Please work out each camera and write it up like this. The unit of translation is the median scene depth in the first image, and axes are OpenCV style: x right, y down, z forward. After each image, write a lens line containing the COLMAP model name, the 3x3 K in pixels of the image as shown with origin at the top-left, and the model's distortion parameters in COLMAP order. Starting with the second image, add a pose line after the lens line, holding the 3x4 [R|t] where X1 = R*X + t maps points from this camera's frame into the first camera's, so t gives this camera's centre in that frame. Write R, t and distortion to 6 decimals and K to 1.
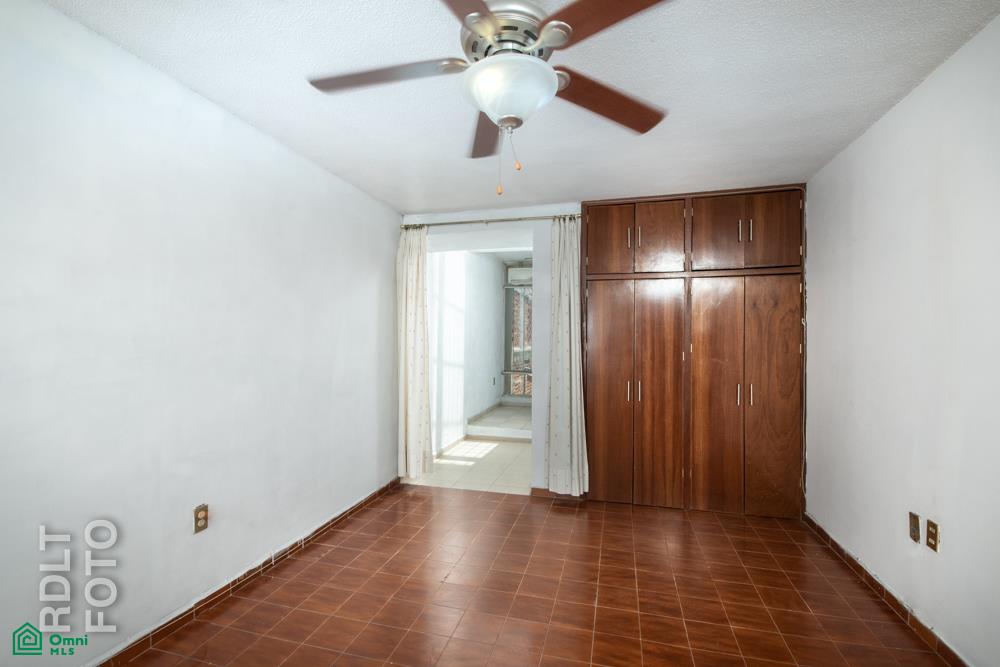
lens RADIAL K [[437.9, 0, 502.9], [0, 437.9, 329.3], [0, 0, 1]] dist [0.001069, -0.005722]
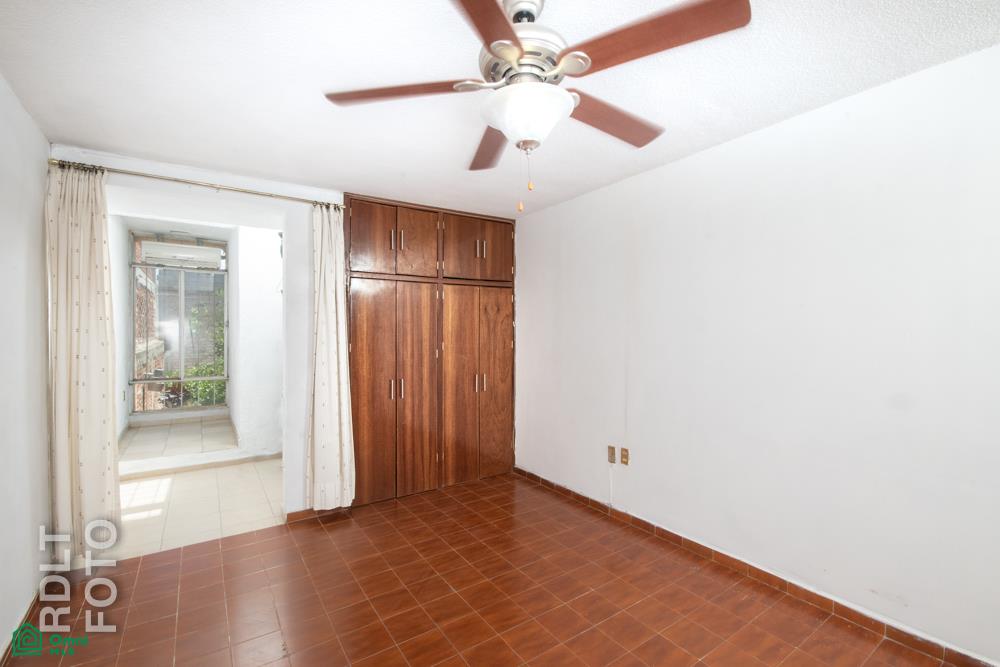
lens RADIAL K [[437.9, 0, 502.1], [0, 437.9, 332.4], [0, 0, 1]] dist [0.001069, -0.005722]
pose [[0.660496, -0.006544, 0.750801, -0.330132], [-0.012573, 0.999725, 0.019774, -0.017591], [-0.750724, -0.022501, 0.660232, 0.140894]]
